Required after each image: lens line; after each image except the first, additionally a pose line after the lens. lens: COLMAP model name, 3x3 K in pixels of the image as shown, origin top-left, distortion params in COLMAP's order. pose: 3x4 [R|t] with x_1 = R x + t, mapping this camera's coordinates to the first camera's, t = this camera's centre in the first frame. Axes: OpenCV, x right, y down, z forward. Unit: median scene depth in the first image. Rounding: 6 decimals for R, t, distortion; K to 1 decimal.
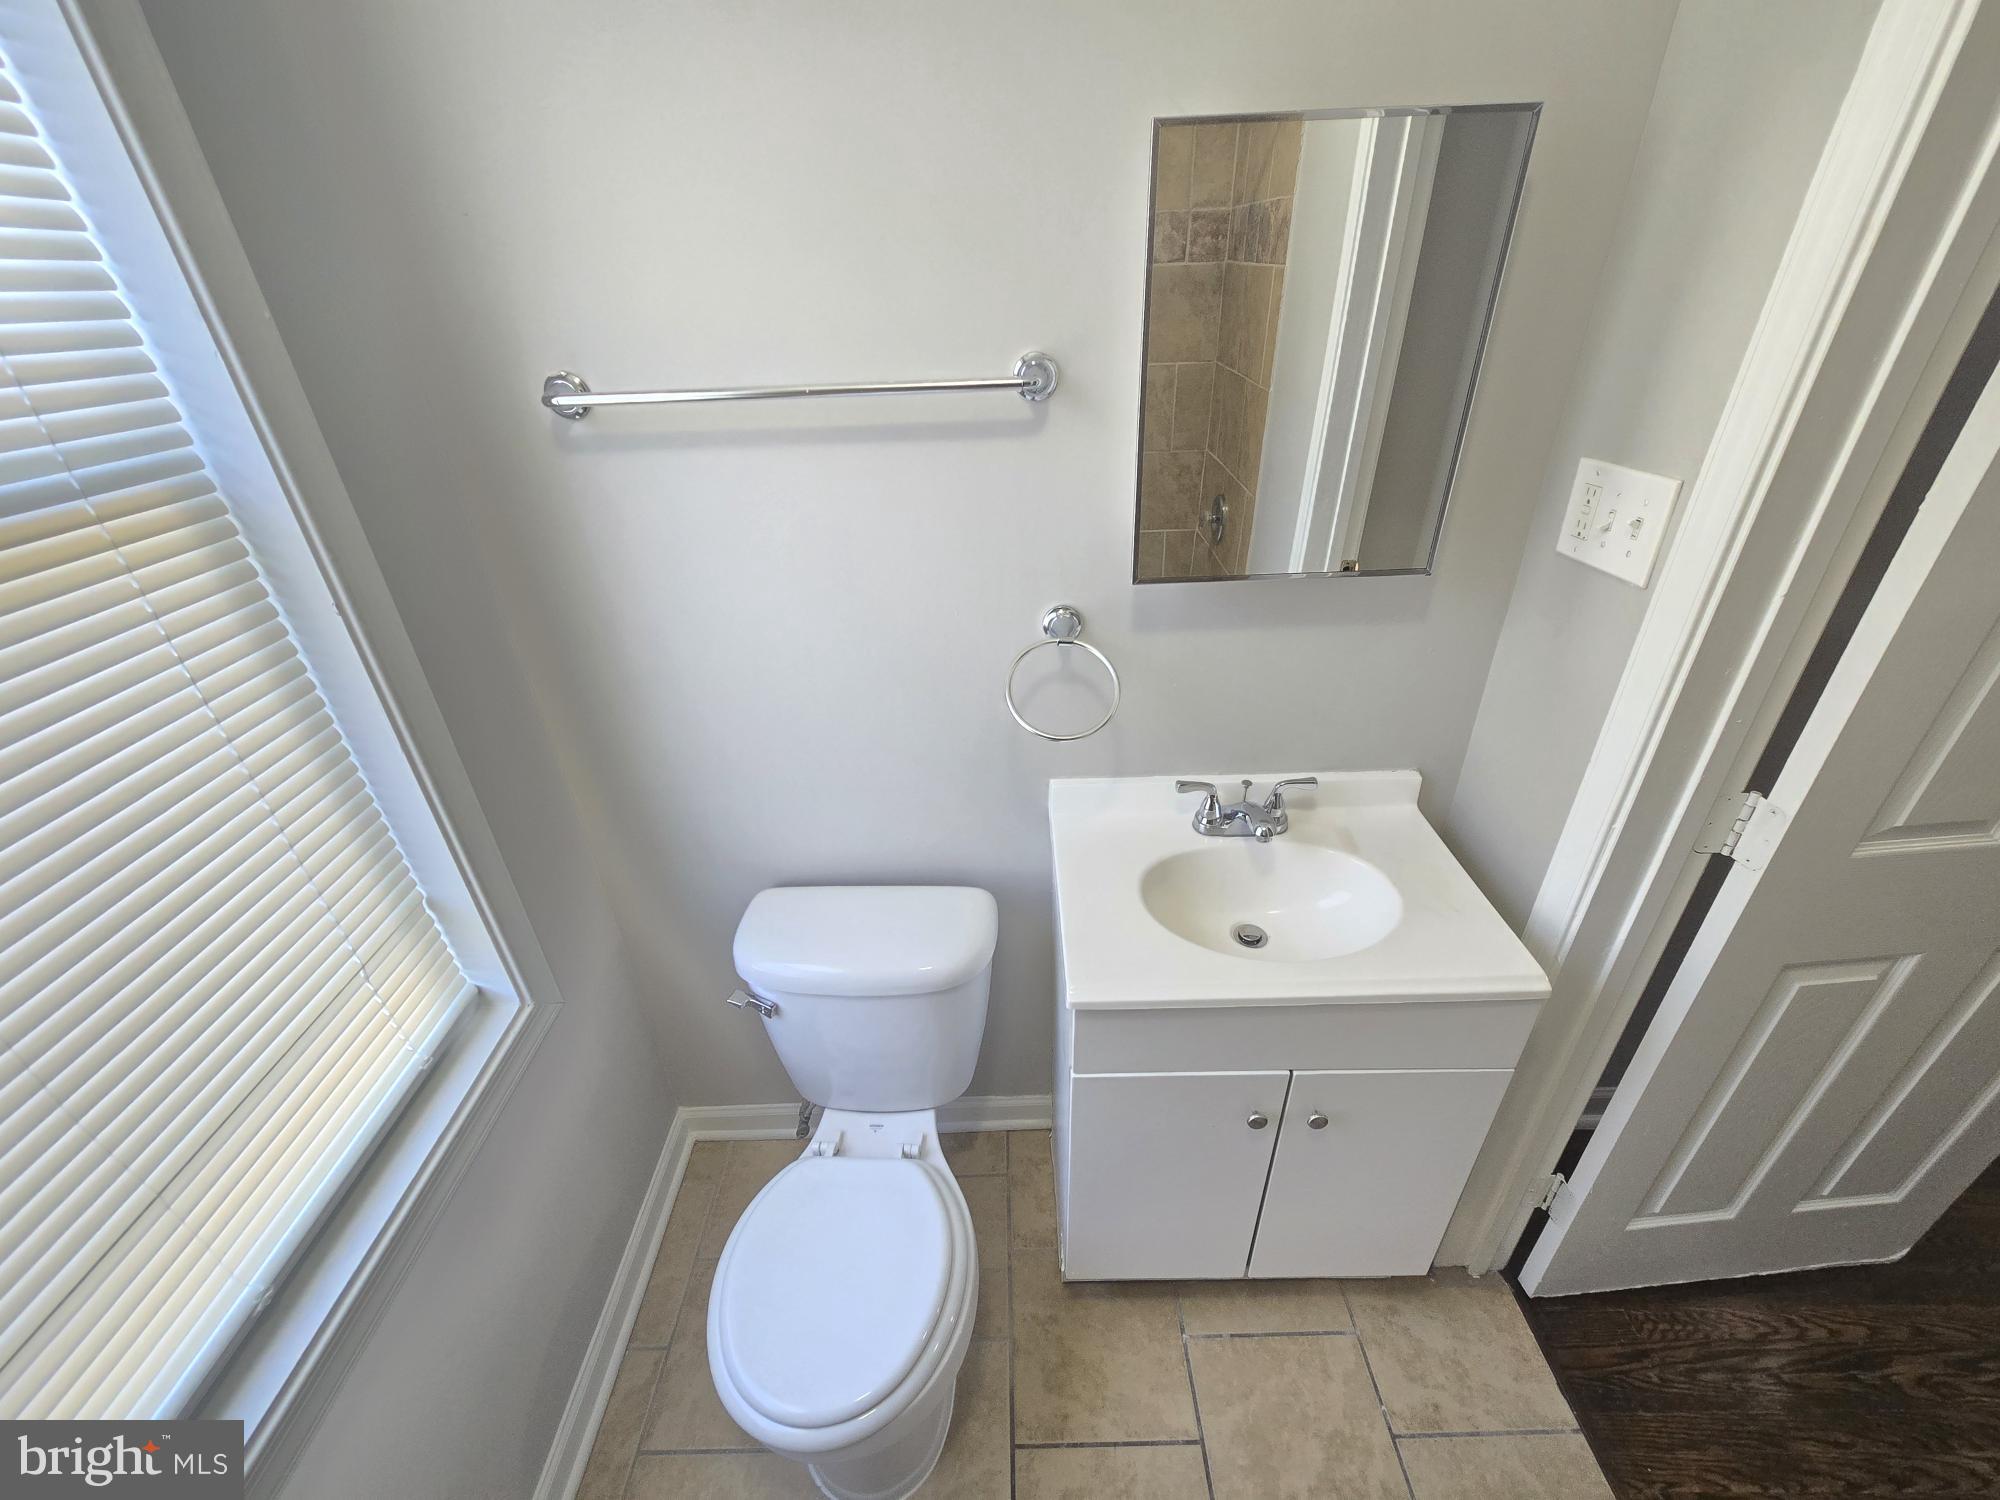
lens RADIAL K [[816.7, 0, 998.4], [0, 816.7, 743.8], [0, 0, 1]] dist [-0.001461, -0.000325]
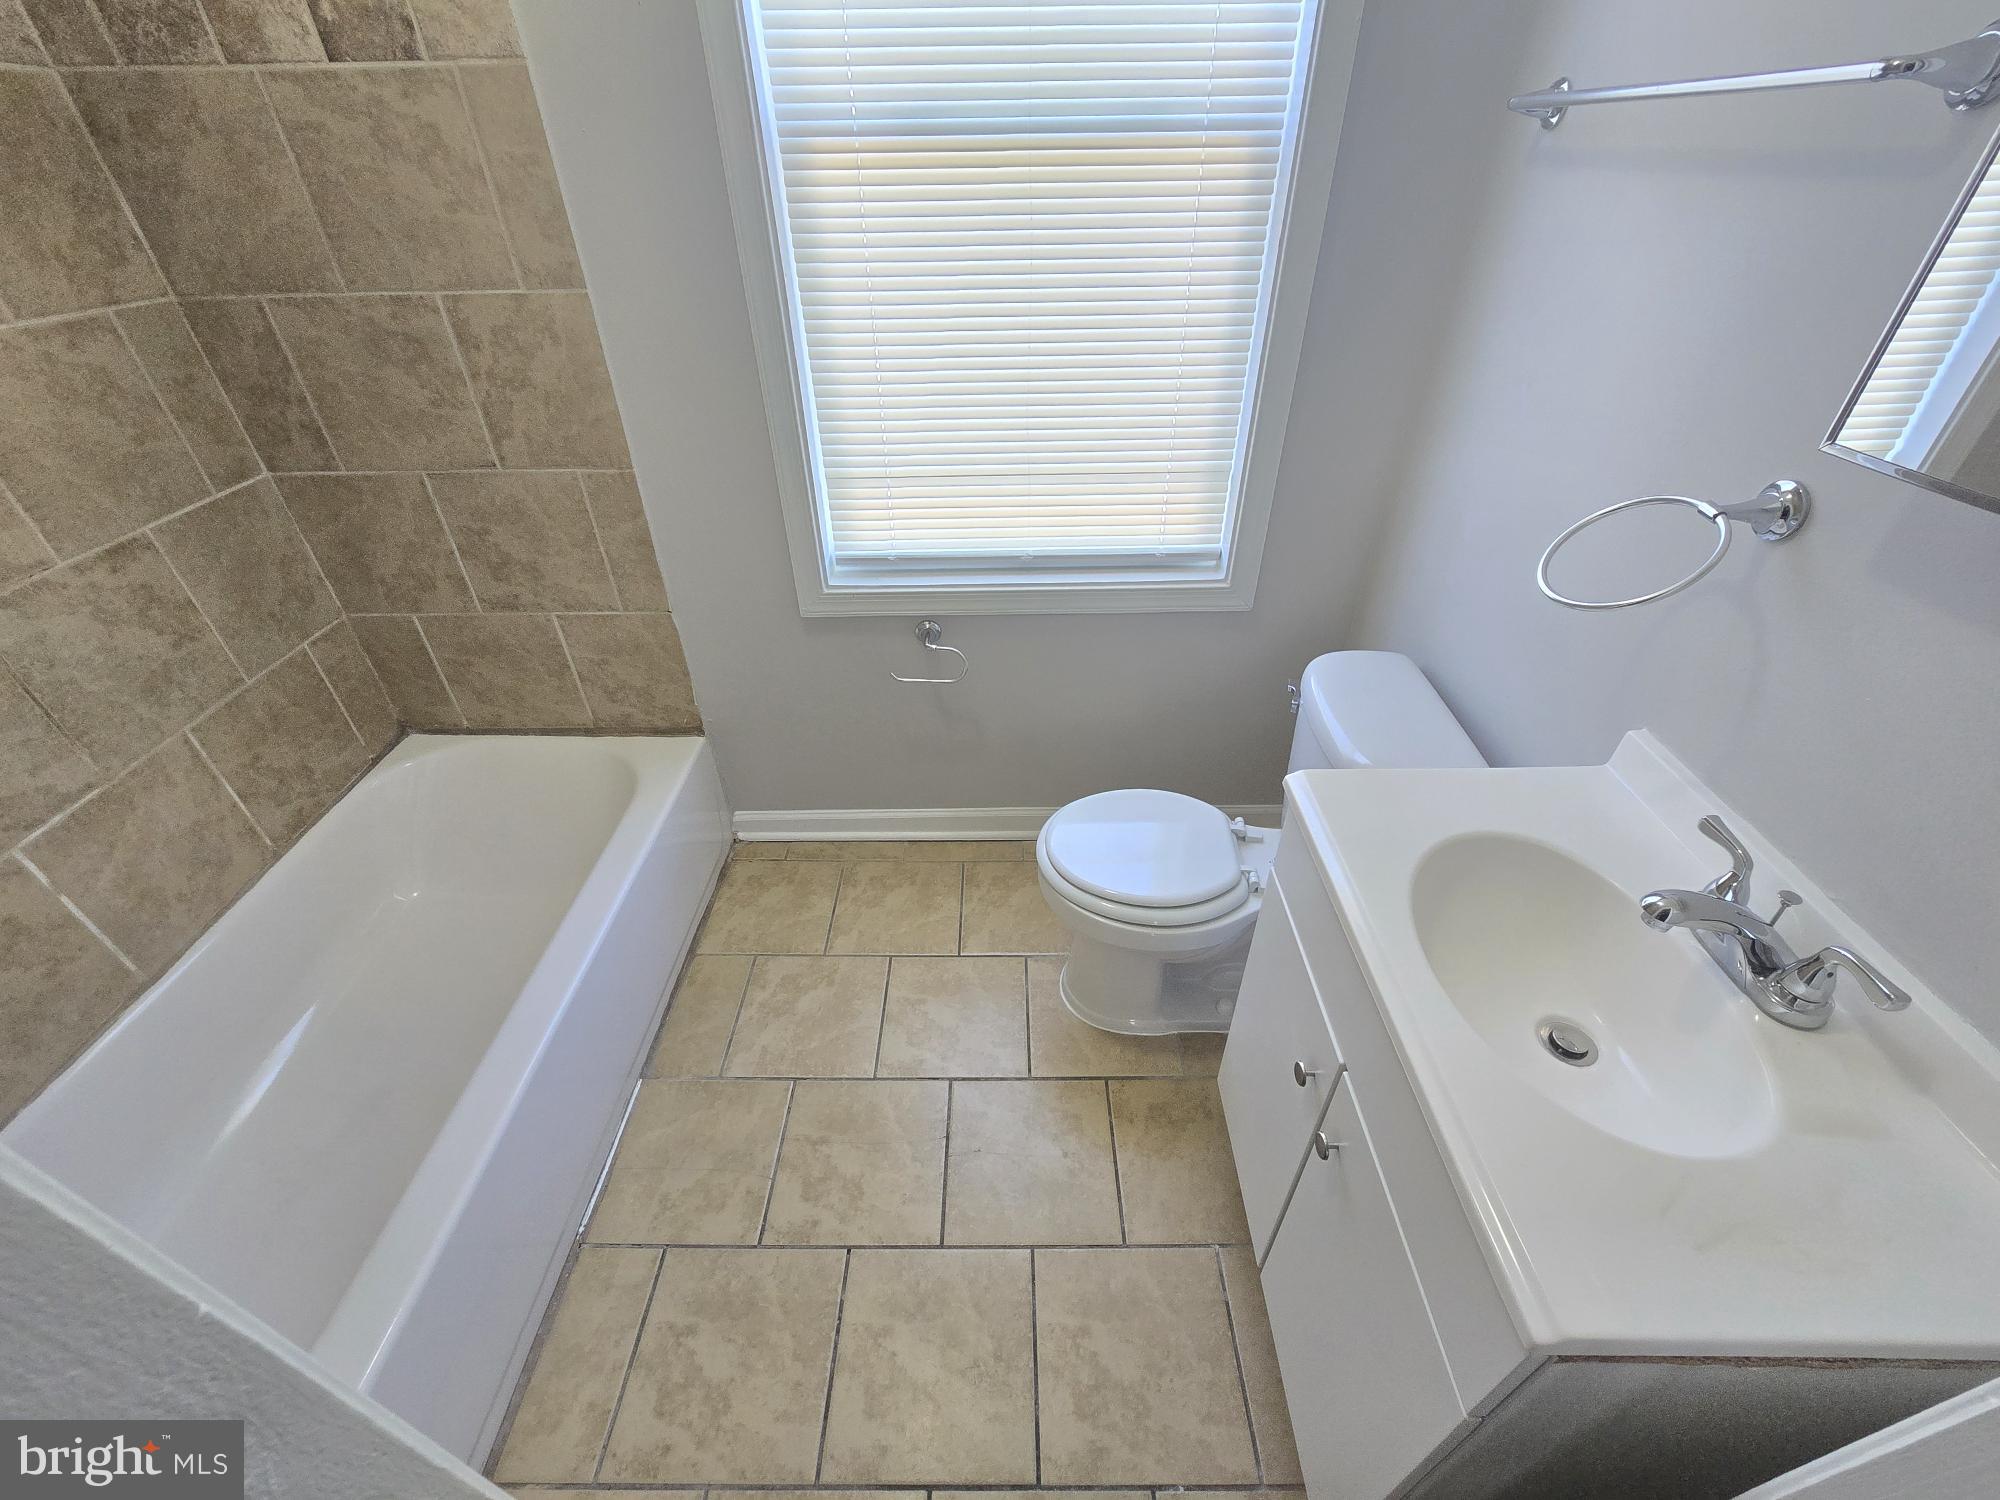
lens RADIAL K [[816.7, 0, 999.6], [0, 816.7, 755.8], [0, 0, 1]] dist [-0.001461, -0.000325]
pose [[-0.012807, 0.618014, -0.786063, 0.686926], [-0.487387, 0.682560, 0.544579, -0.058452], [0.873092, 0.390091, 0.292470, 0.314701]]
